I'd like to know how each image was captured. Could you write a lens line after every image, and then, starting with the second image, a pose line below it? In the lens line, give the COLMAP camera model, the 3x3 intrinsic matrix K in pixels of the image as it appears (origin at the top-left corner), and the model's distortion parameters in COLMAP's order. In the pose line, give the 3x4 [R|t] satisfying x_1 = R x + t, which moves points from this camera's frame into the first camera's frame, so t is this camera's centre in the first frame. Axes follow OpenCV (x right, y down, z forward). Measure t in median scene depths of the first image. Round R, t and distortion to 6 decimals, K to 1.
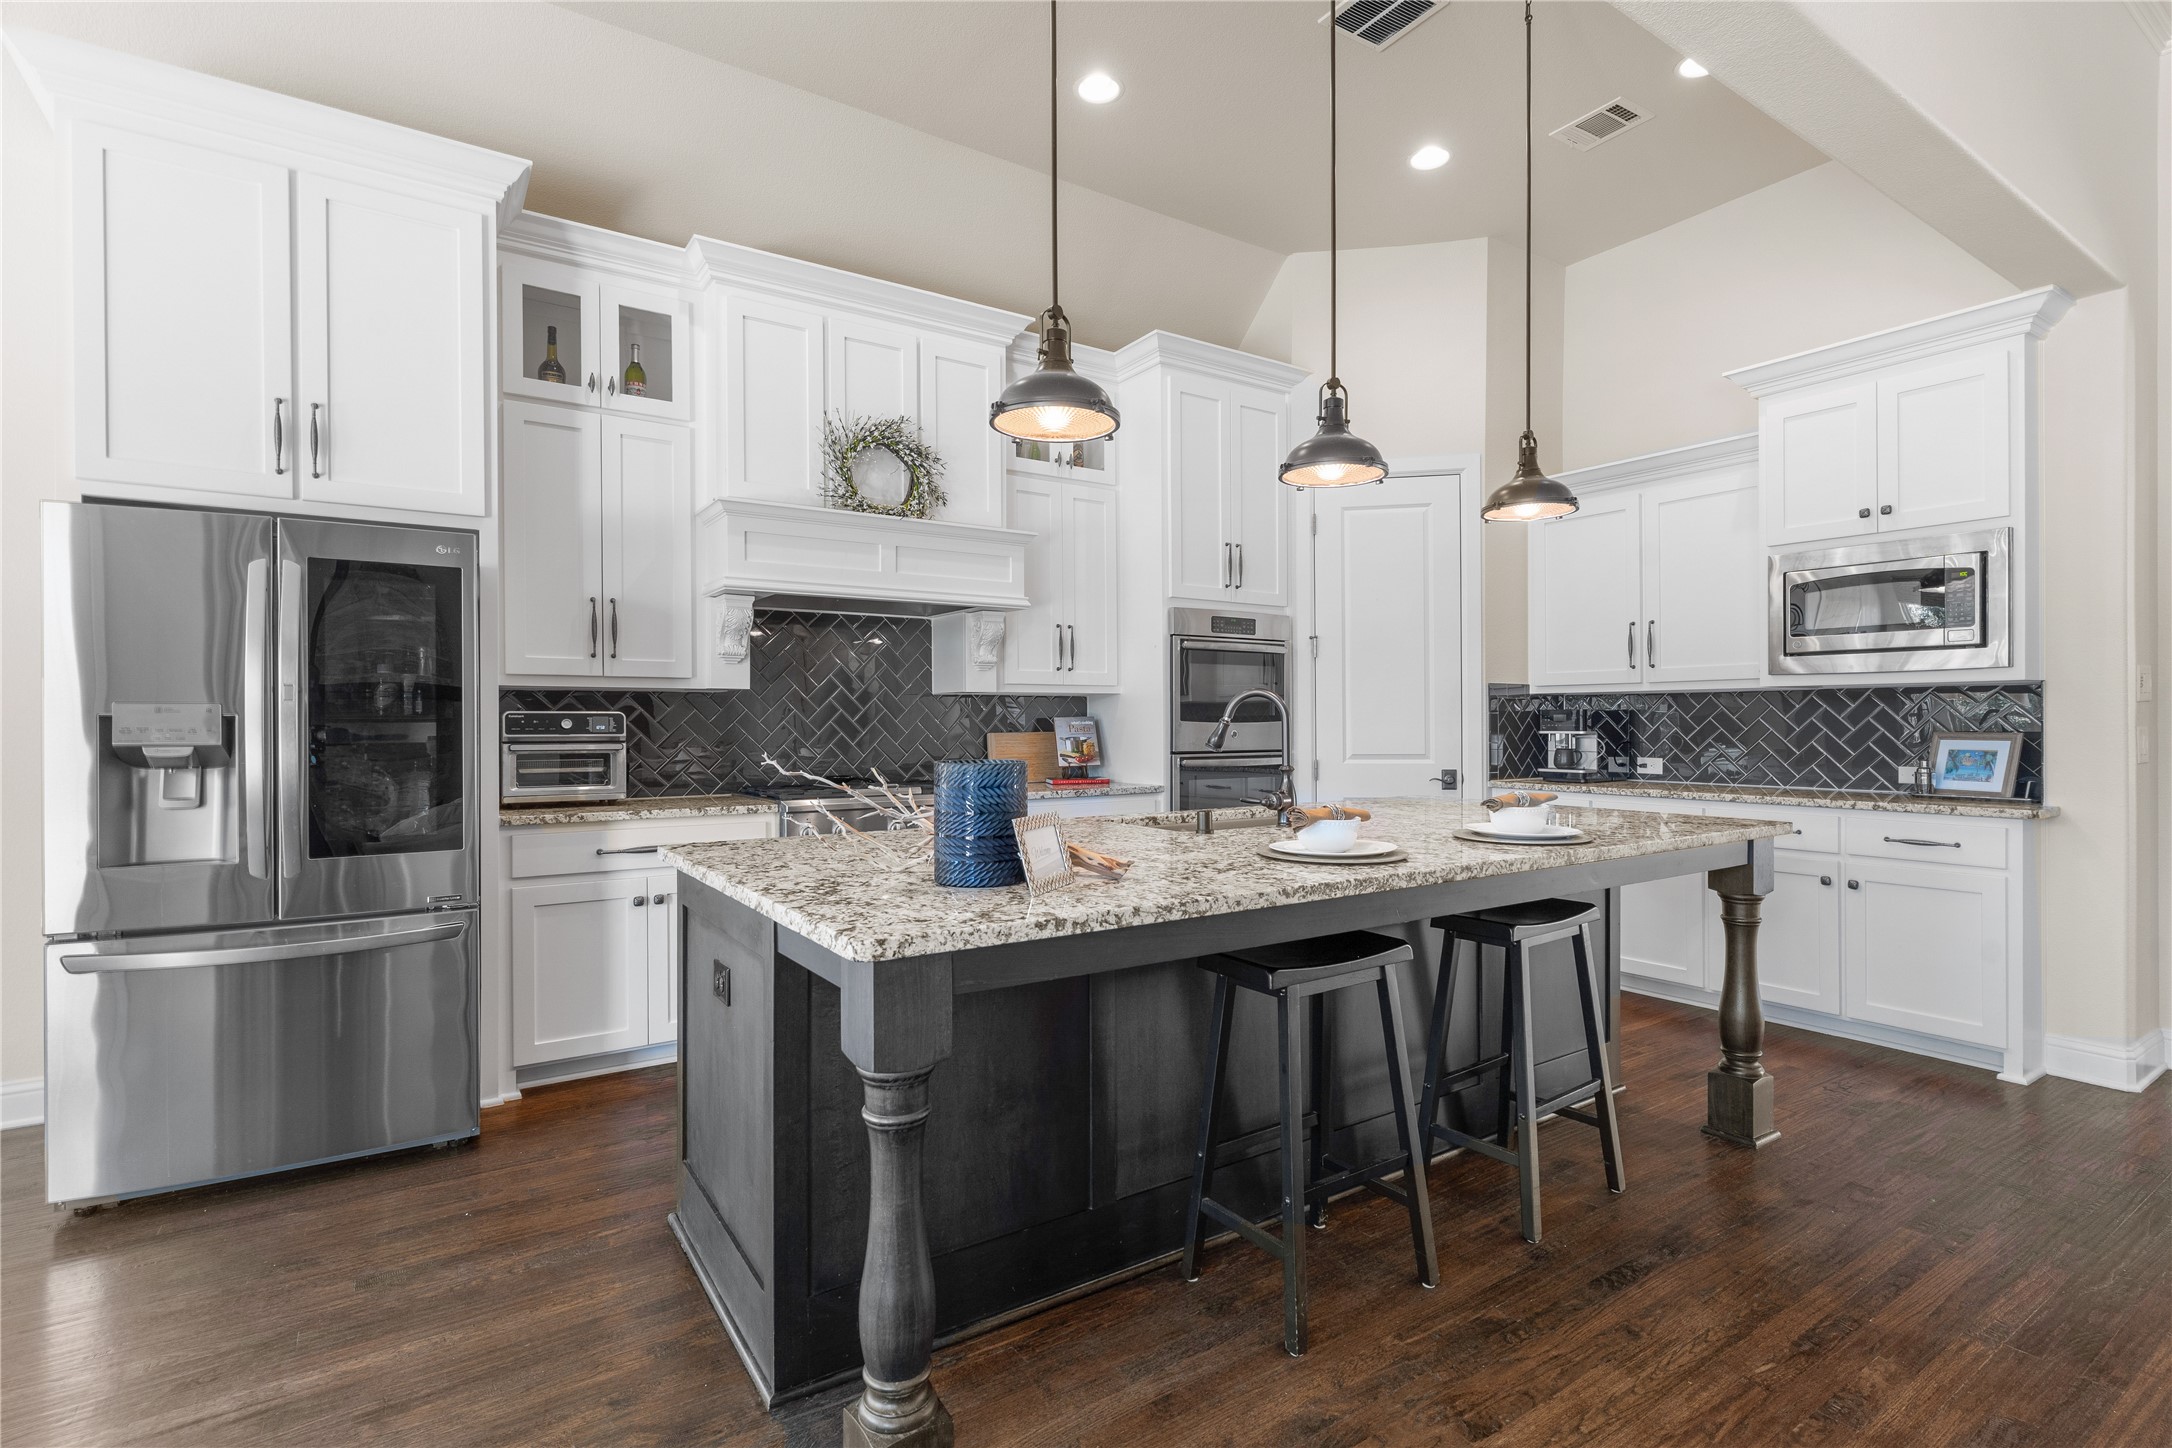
lens RADIAL K [[1029.9, 0, 1106.3], [0, 1029.9, 719.3], [0, 0, 1]] dist [0.002259, -0.000822]
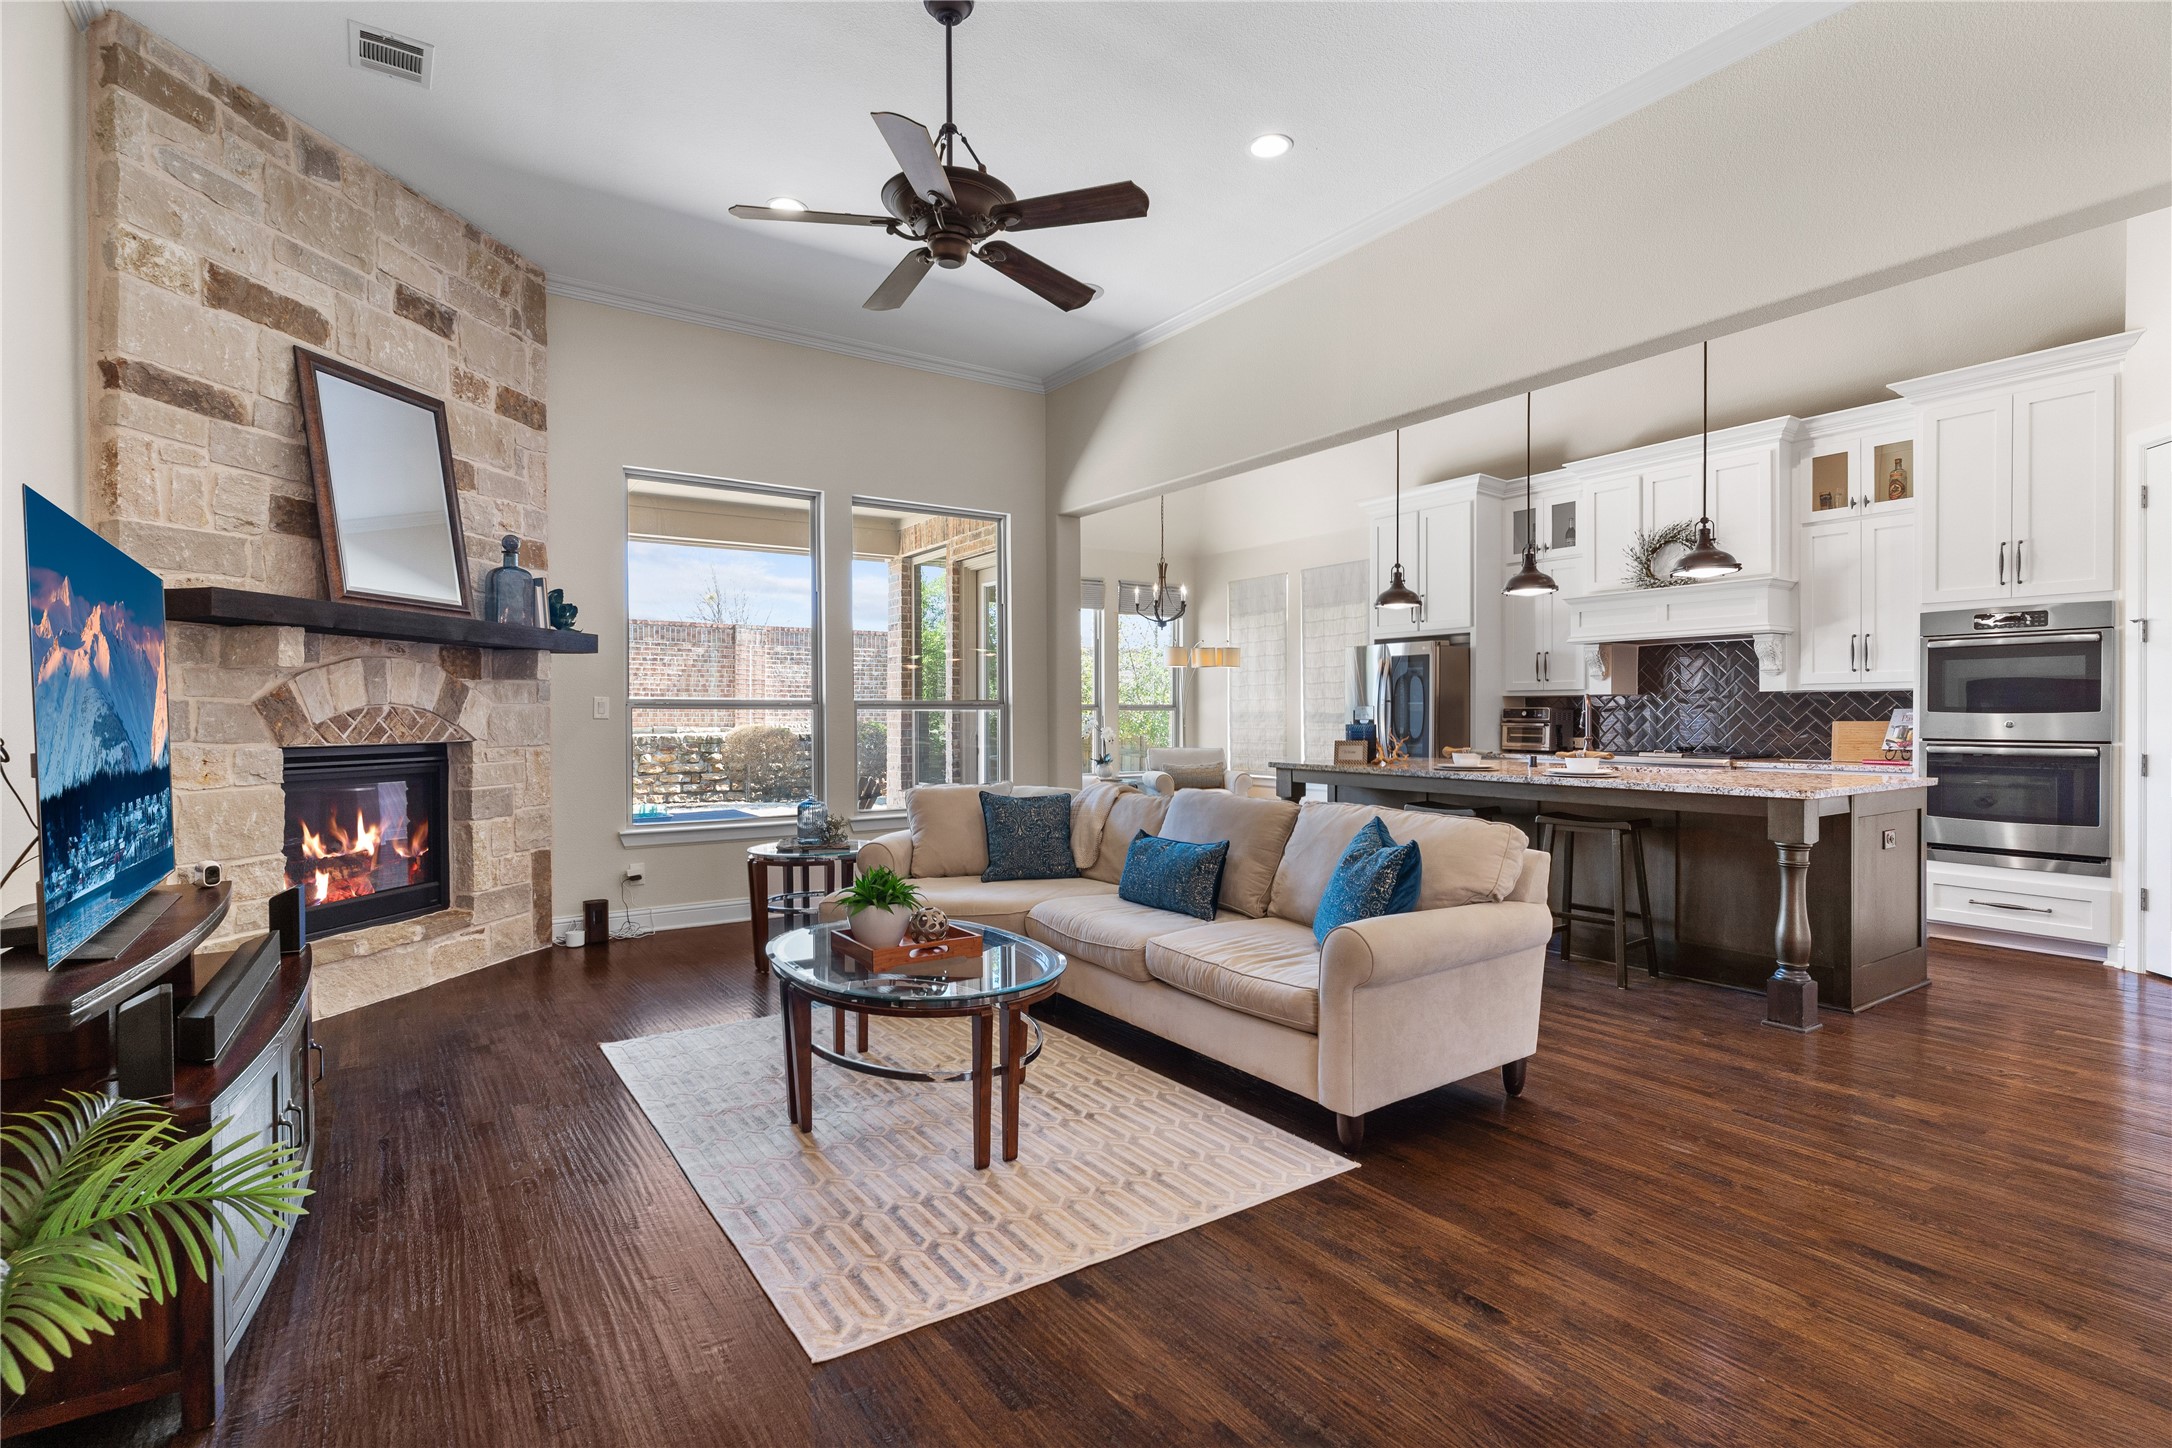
lens RADIAL K [[1029.9, 0, 1083.2], [0, 1029.9, 723.7], [0, 0, 1]] dist [0.002259, -0.000822]
pose [[0.004571, 0.009885, -0.999941, 1.375341], [-0.000193, 0.999951, 0.009884, 0.004207], [0.999990, 0.000147, 0.004573, 0.067918]]
